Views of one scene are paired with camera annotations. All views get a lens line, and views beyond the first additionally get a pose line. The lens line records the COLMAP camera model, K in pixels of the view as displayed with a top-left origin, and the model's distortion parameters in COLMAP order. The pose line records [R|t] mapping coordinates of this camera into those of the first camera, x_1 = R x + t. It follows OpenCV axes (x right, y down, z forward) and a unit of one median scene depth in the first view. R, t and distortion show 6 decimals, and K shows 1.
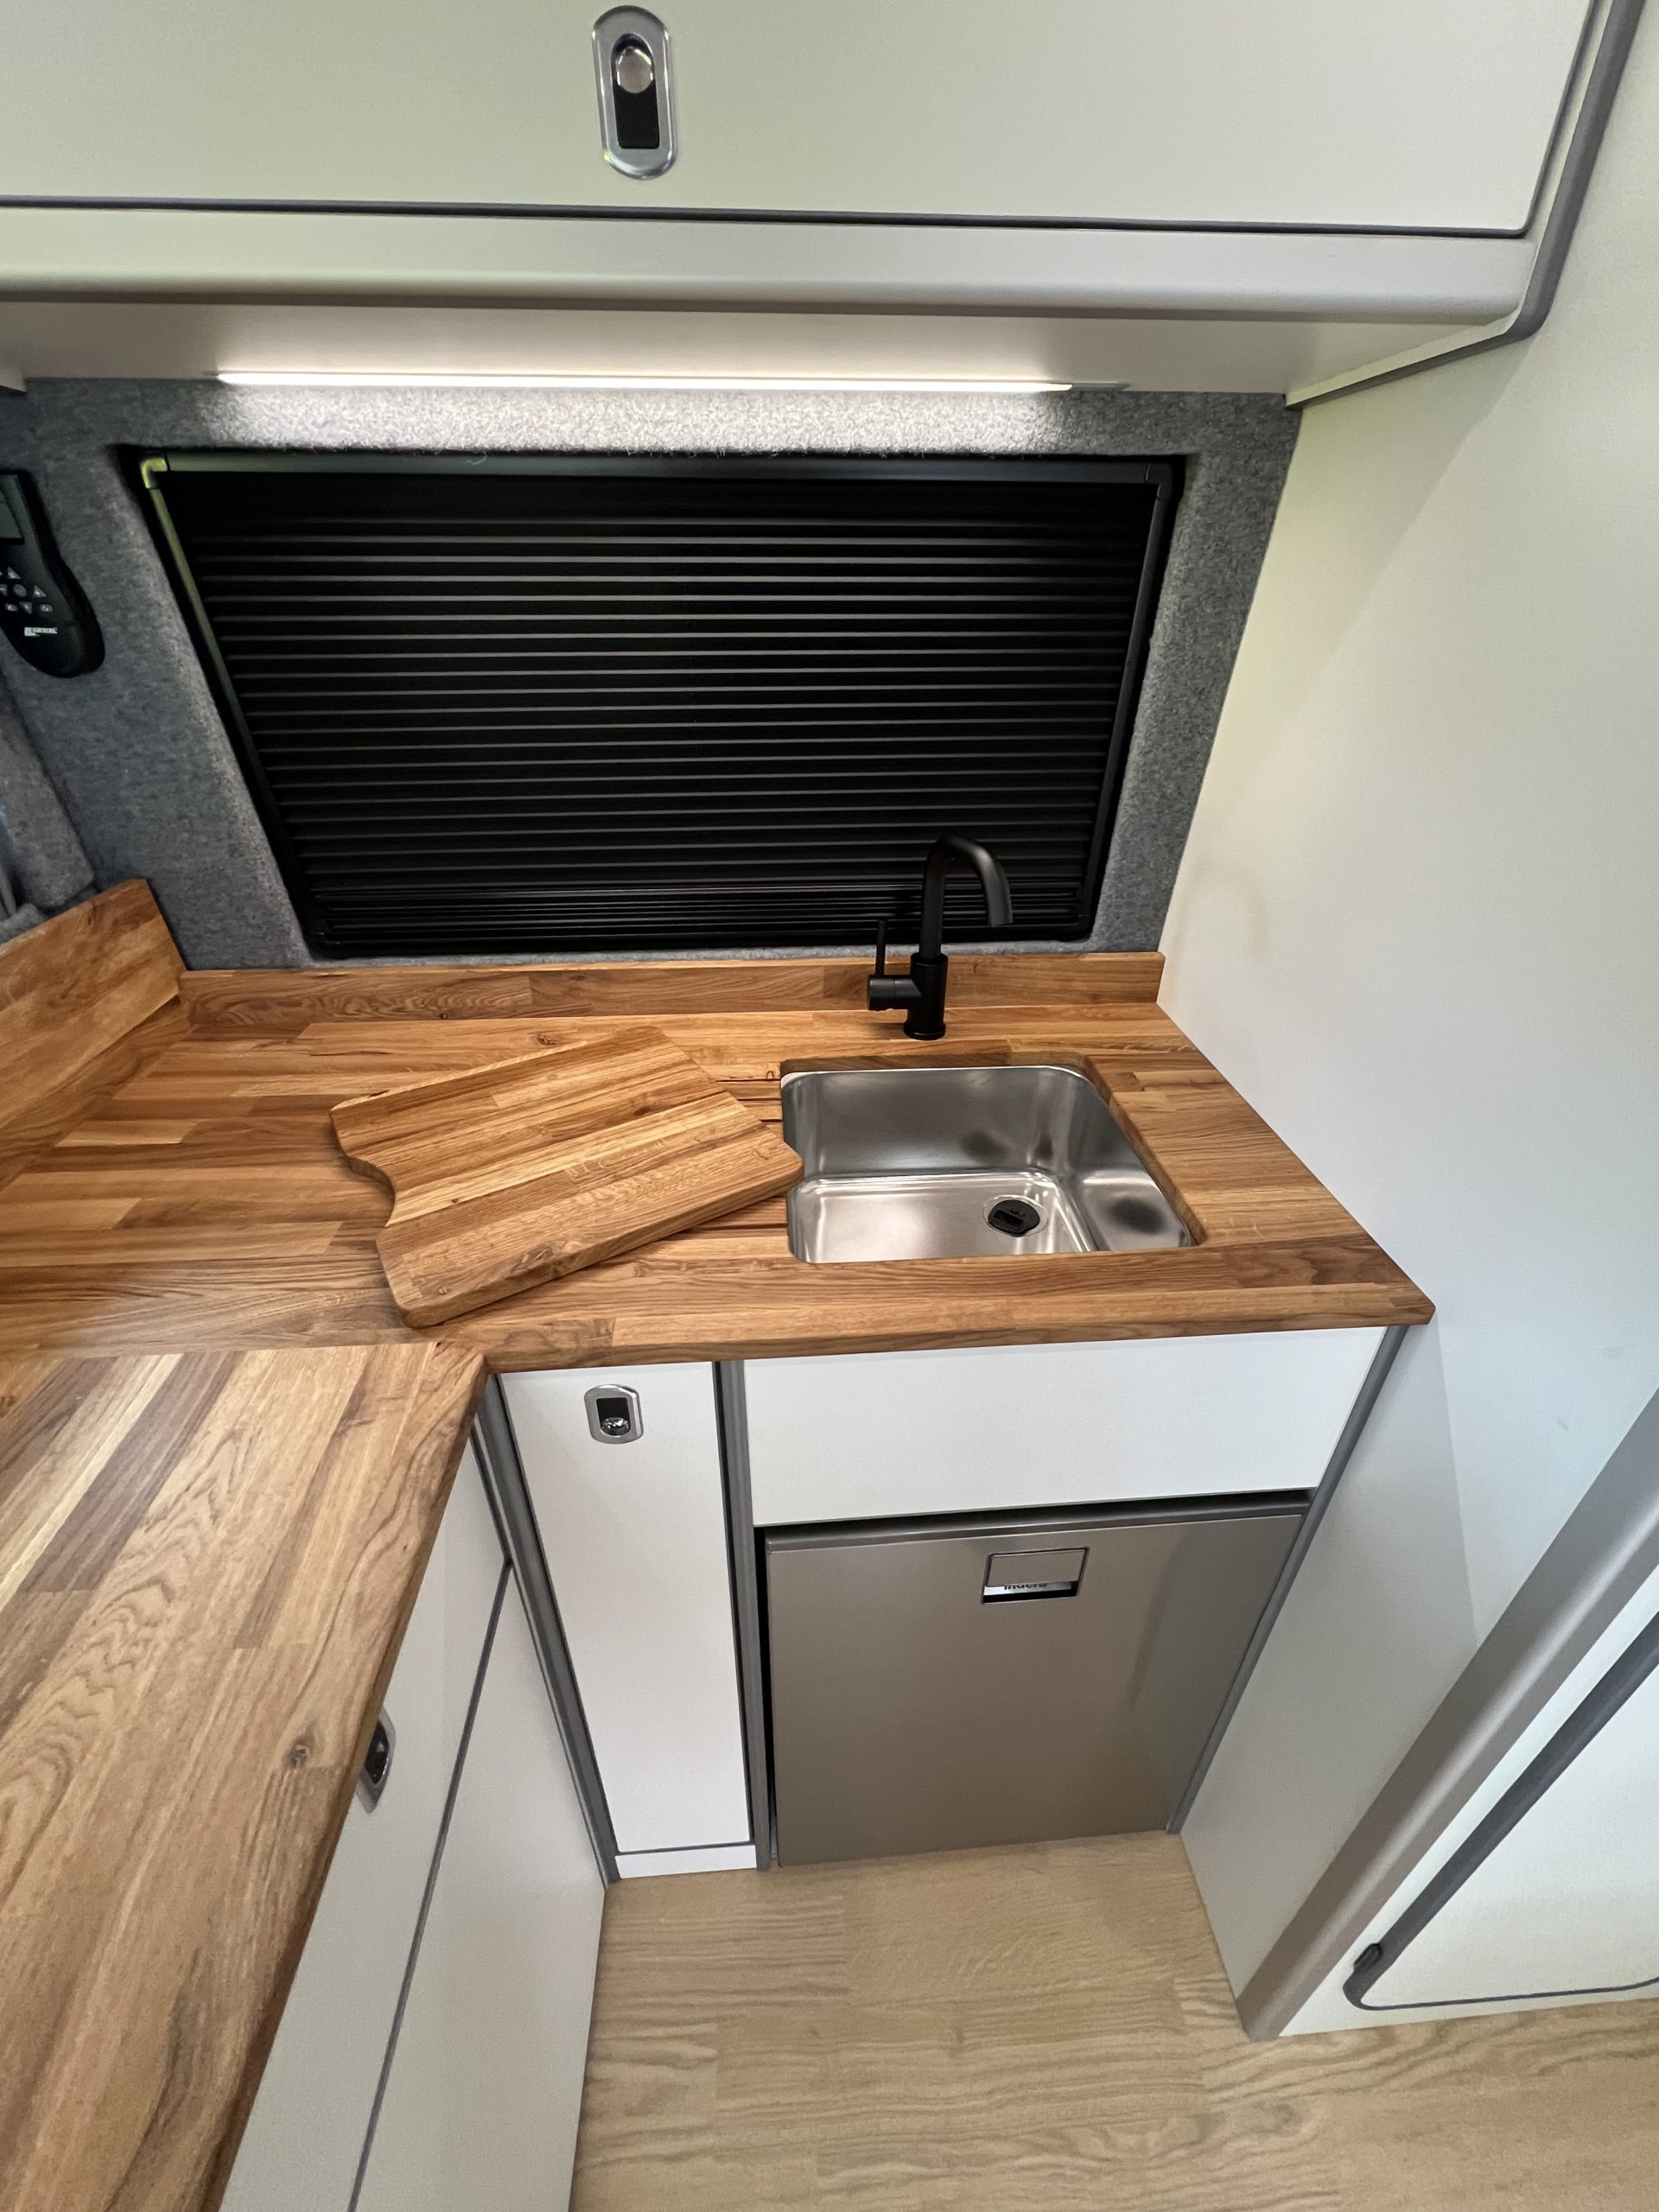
lens RADIAL K [[899.3, 0, 835.1], [0, 899.3, 1094.1], [0, 0, 1]] dist [-0.004797, 0.000085]
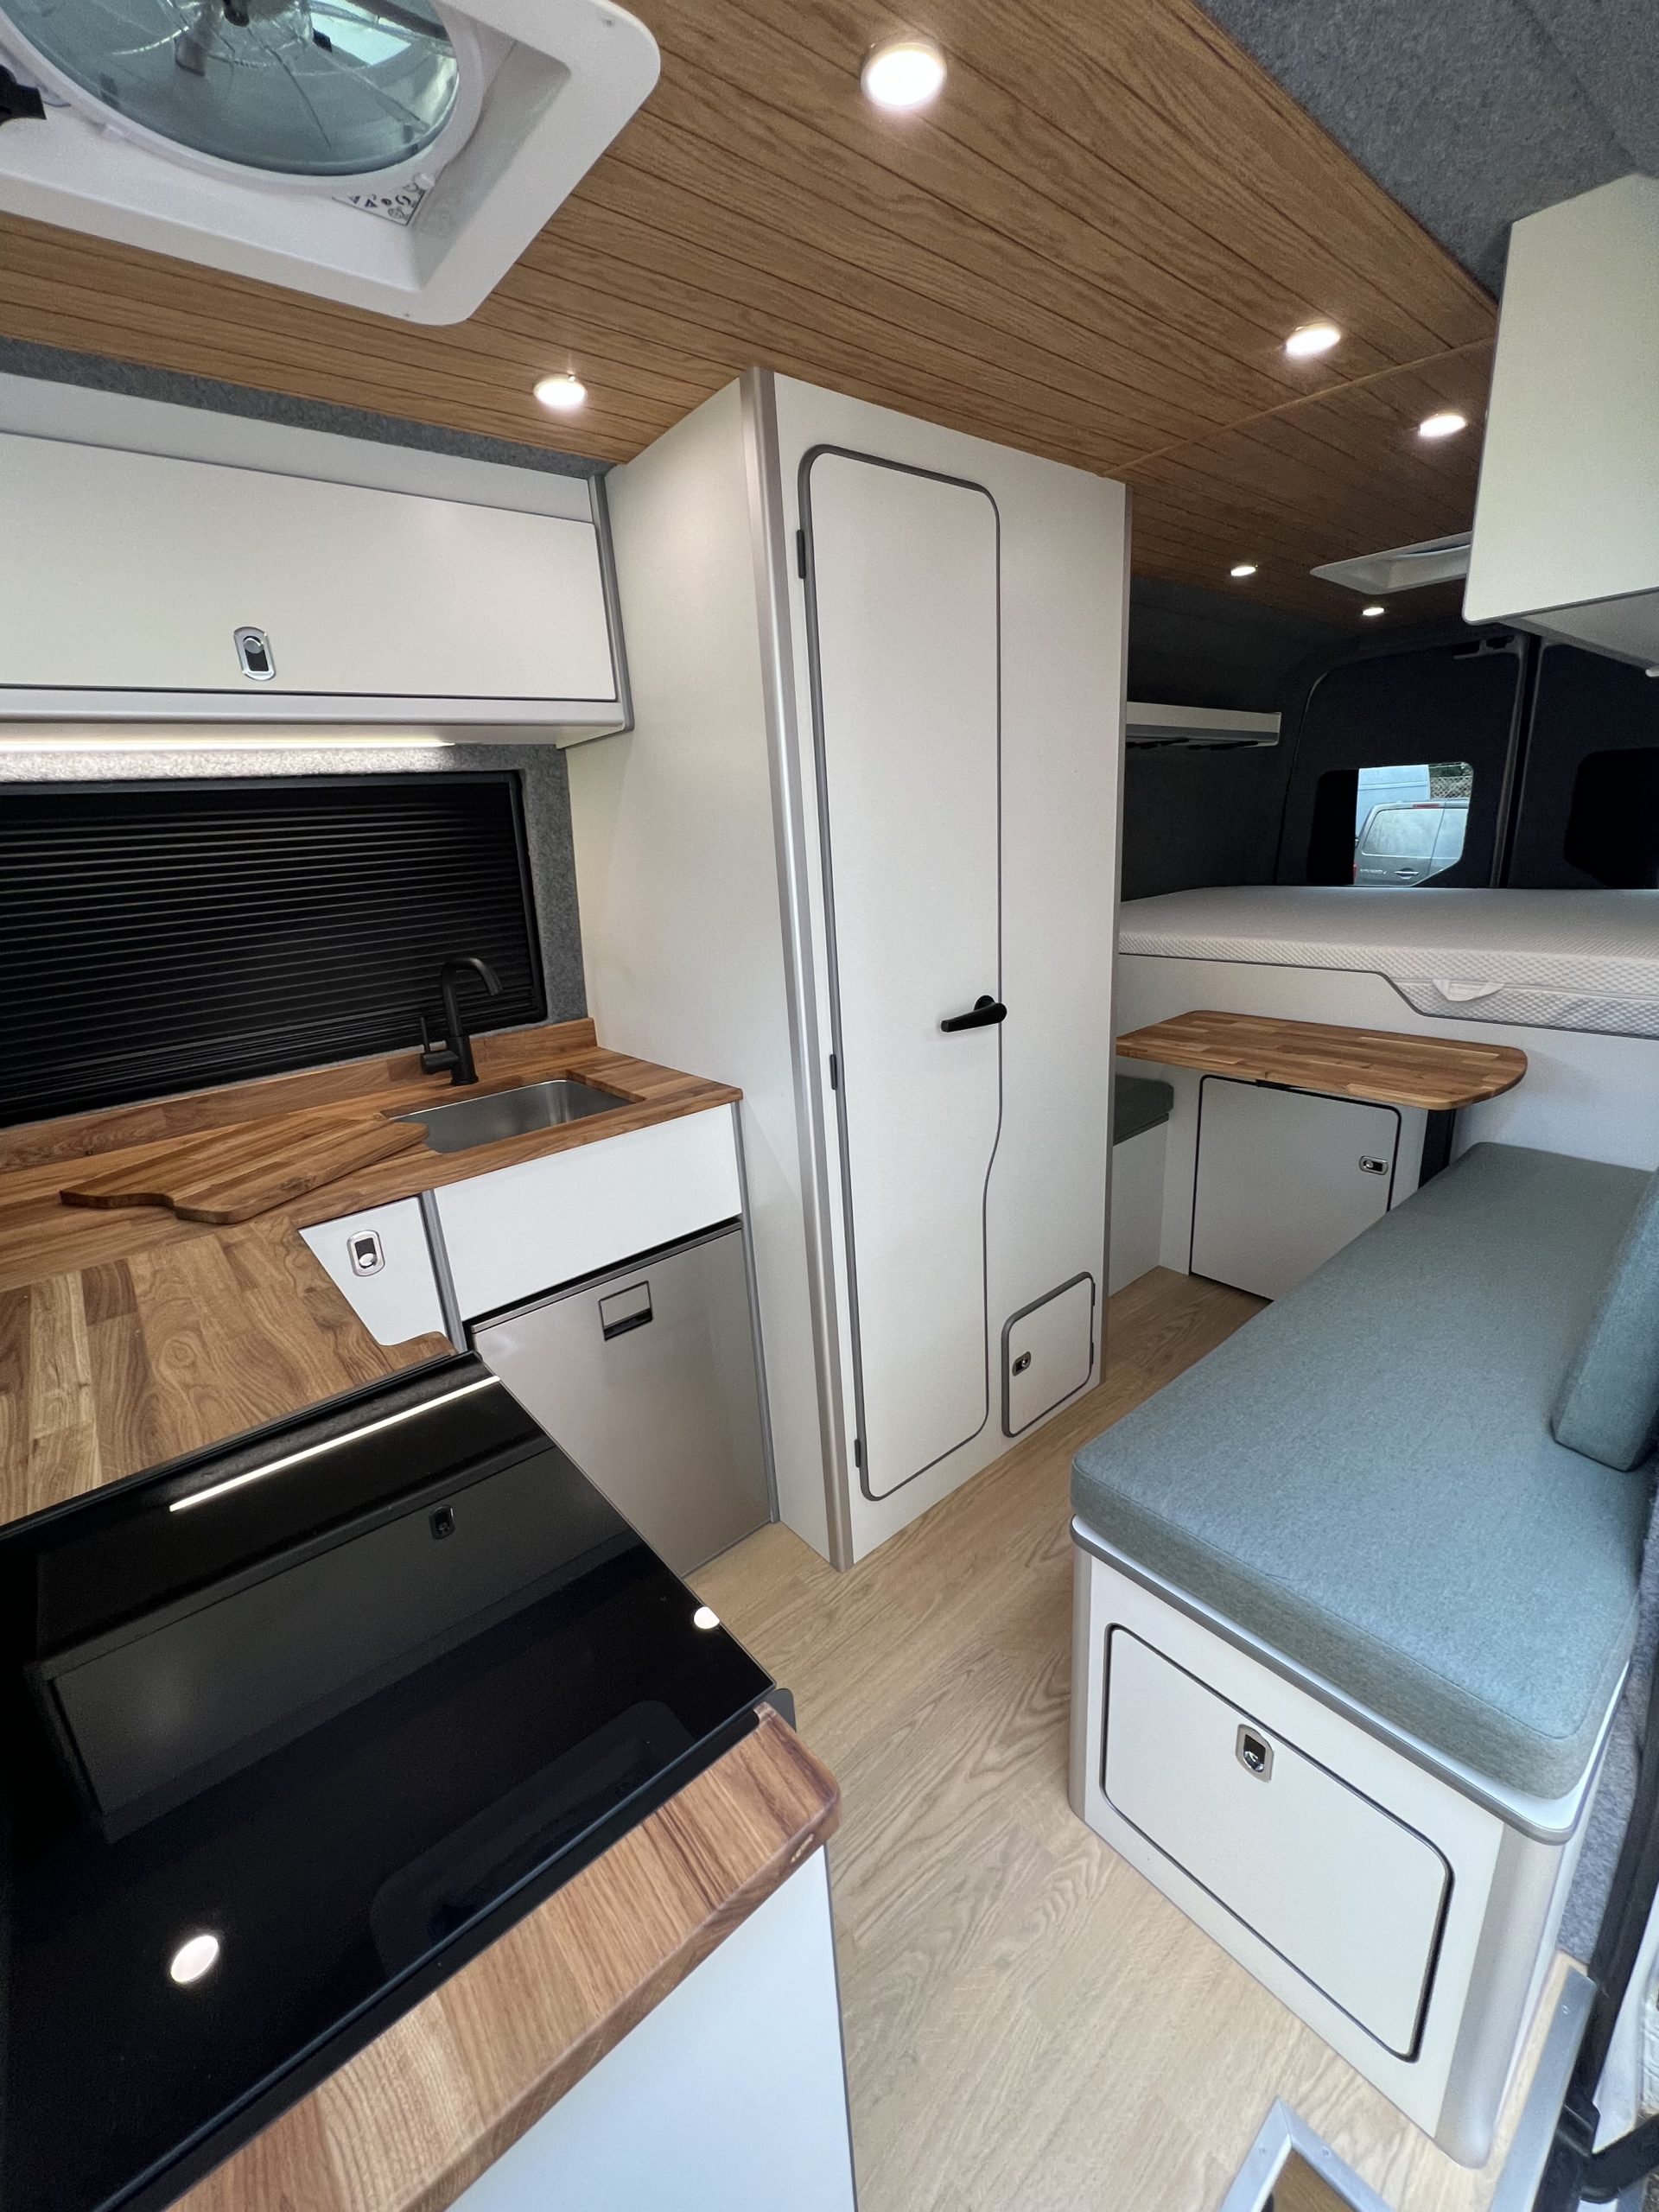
lens RADIAL K [[899.3, 0, 834.7], [0, 899.3, 1103.6], [0, 0, 1]] dist [-0.004797, 0.000085]
pose [[0.803060, -0.230195, 0.549641, -0.350380], [0.359721, 0.922622, -0.139173, 0.567714], [-0.475074, 0.309481, 0.823727, -0.845028]]
